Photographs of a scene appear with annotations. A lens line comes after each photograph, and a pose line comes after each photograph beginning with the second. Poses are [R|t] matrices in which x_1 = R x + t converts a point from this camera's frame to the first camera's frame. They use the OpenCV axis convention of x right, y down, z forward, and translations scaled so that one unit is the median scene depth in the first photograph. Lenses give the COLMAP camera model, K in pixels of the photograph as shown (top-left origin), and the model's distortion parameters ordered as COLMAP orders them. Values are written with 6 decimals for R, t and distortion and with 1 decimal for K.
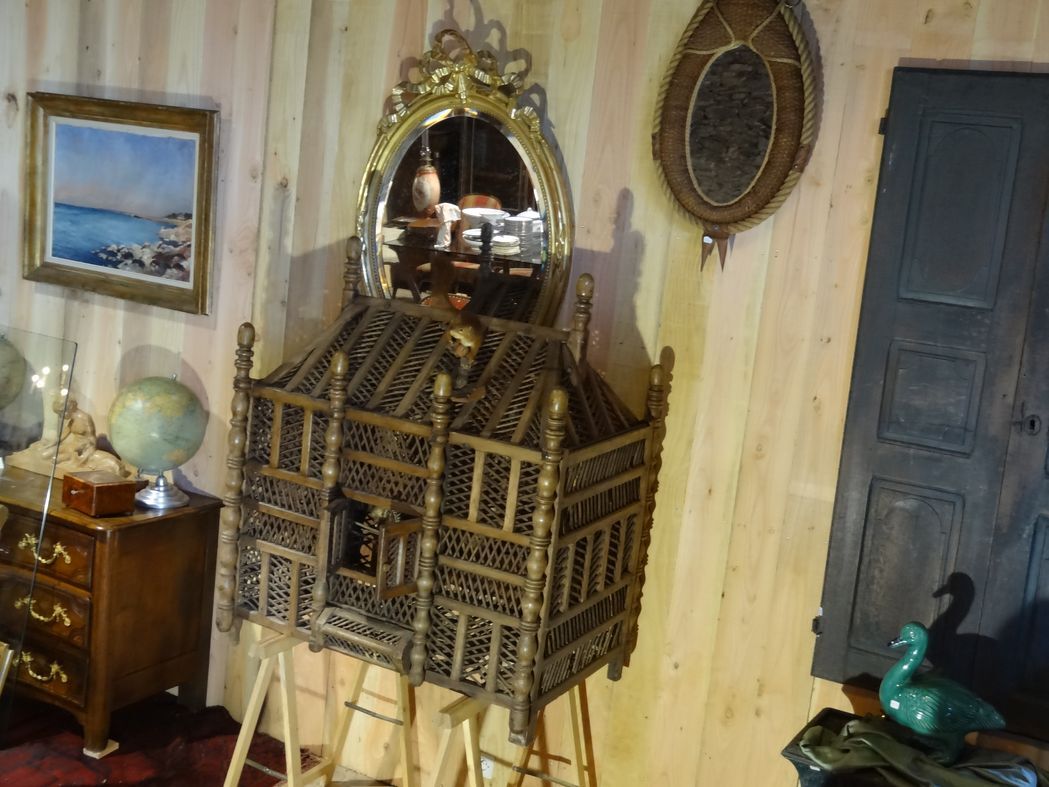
lens RADIAL K [[1338.8, 0, 530.9], [0, 1338.8, 375.9], [0, 0, 1]] dist [0.006101, 0.000000]
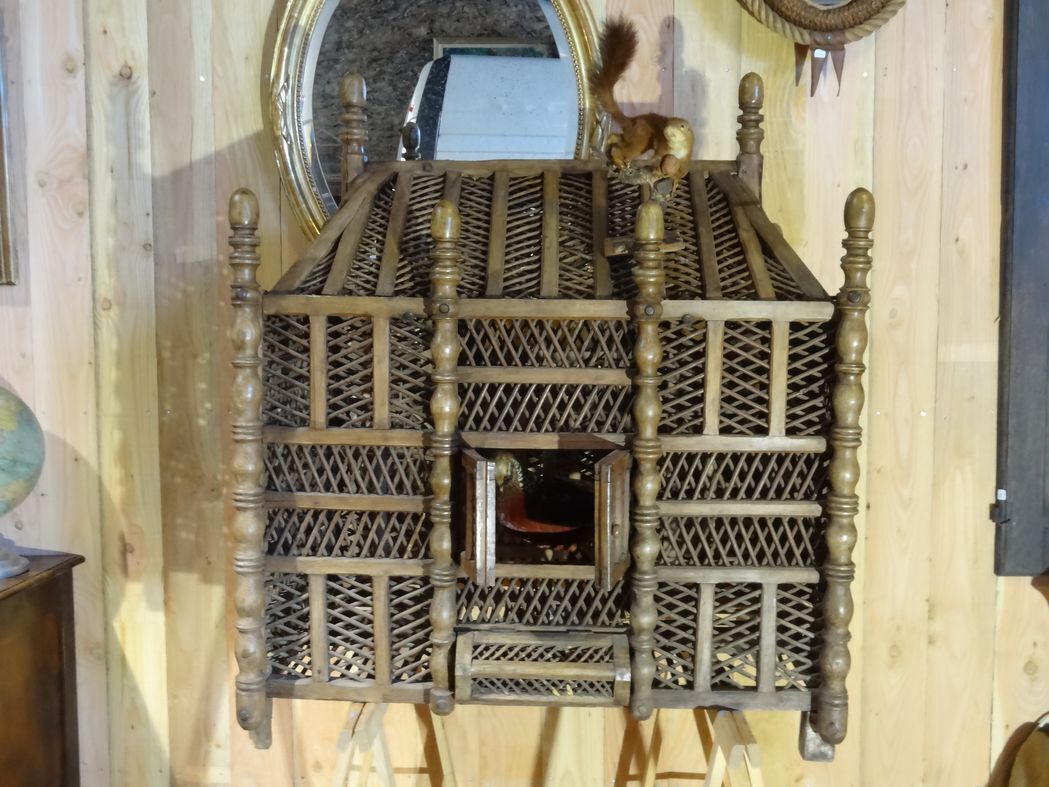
lens RADIAL K [[1023.3, 0, 538.4], [0, 1023.3, 385.9], [0, 0, 1]] dist [0.000650, 0.000000]
pose [[0.889232, -0.138931, 0.435849, -0.297974], [0.165909, 0.985843, -0.024246, 0.076270], [-0.426310, 0.093872, 0.899693, 0.540285]]
